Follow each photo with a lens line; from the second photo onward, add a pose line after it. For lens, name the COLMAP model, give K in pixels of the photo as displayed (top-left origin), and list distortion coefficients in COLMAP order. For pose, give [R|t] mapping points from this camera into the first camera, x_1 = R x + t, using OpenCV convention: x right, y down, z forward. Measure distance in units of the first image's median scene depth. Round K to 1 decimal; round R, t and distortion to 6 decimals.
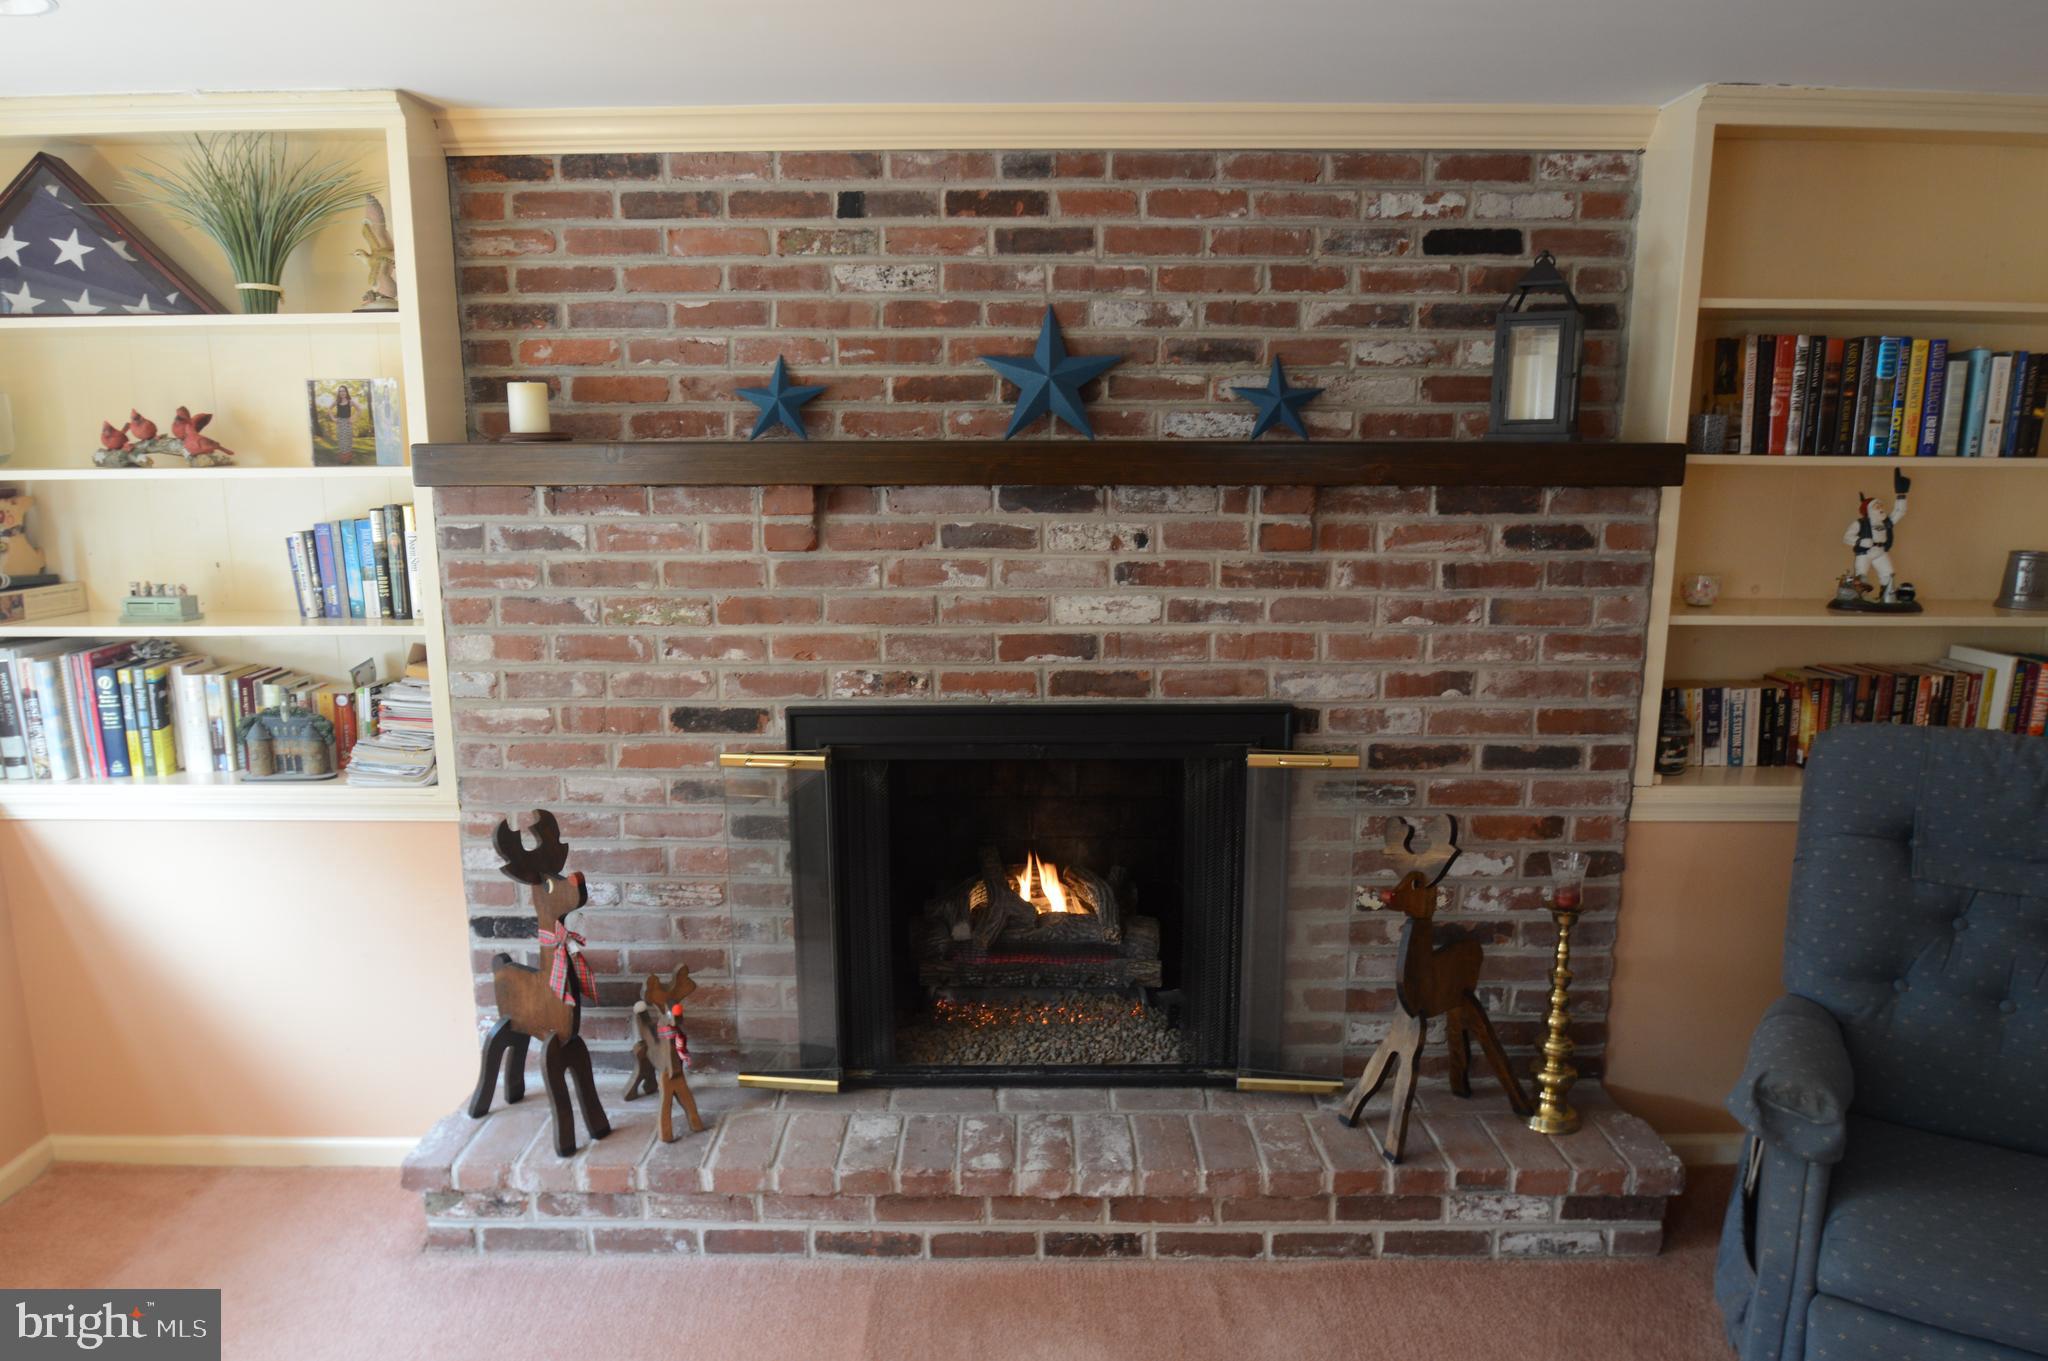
lens RADIAL K [[1282.9, 0, 1005.0], [0, 1282.9, 686.0], [0, 0, 1]] dist [-0.035508, 0.003917]
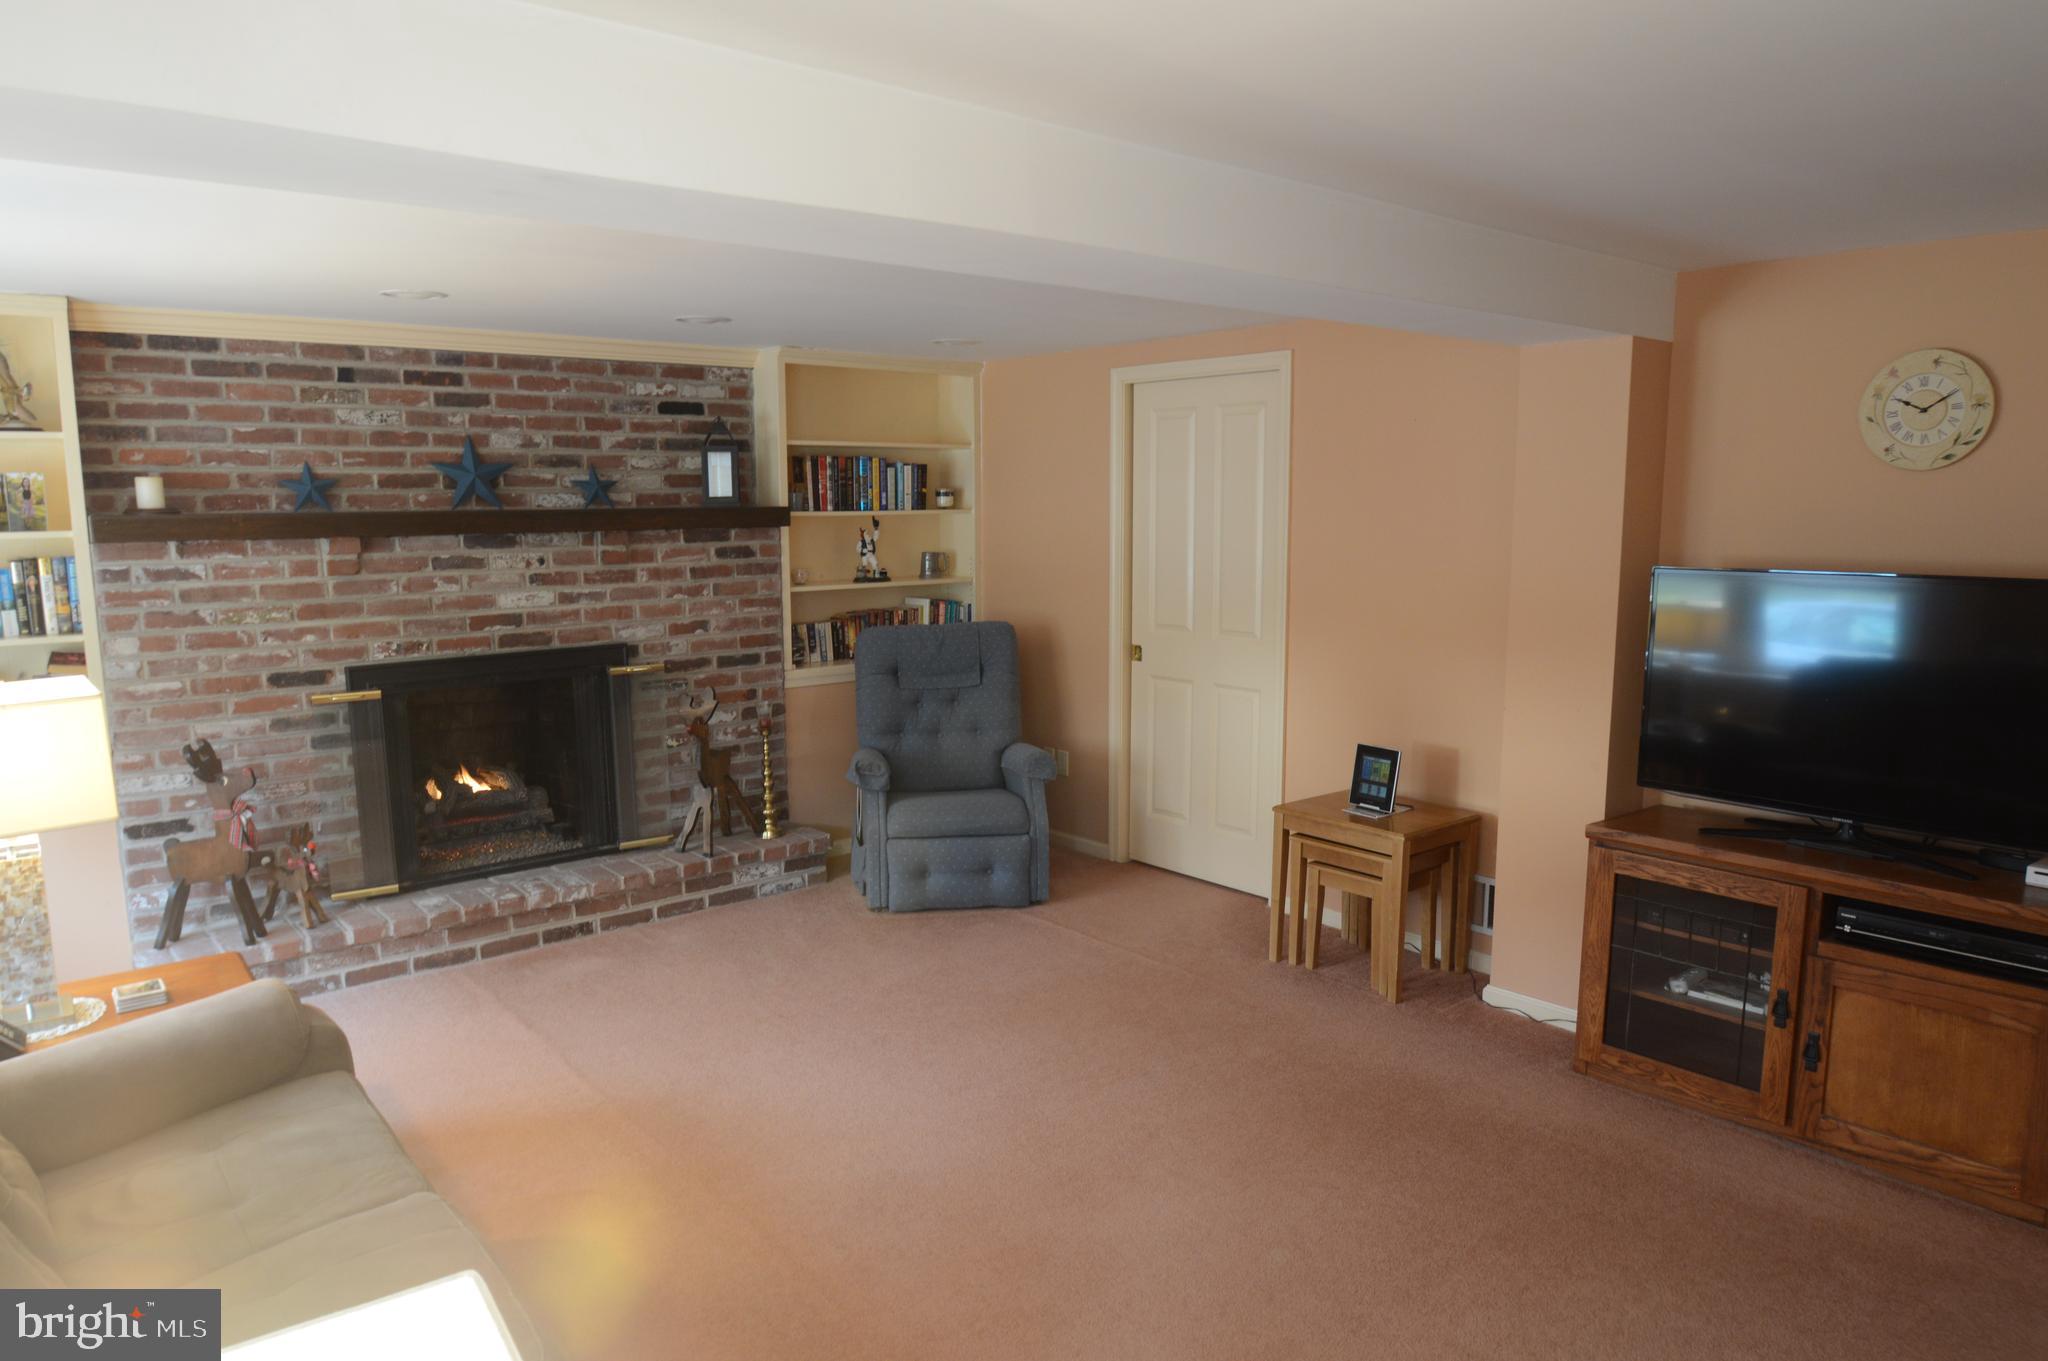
lens RADIAL K [[1337.7, 0, 1024.0], [0, 1337.7, 680.5], [0, 0, 1]] dist [-0.026043, 0.003609]
pose [[0.754135, -0.092887, 0.650117, -0.634470], [0.127866, 0.991769, -0.006623, 0.160237], [-0.644151, 0.088123, 0.759805, -0.913462]]
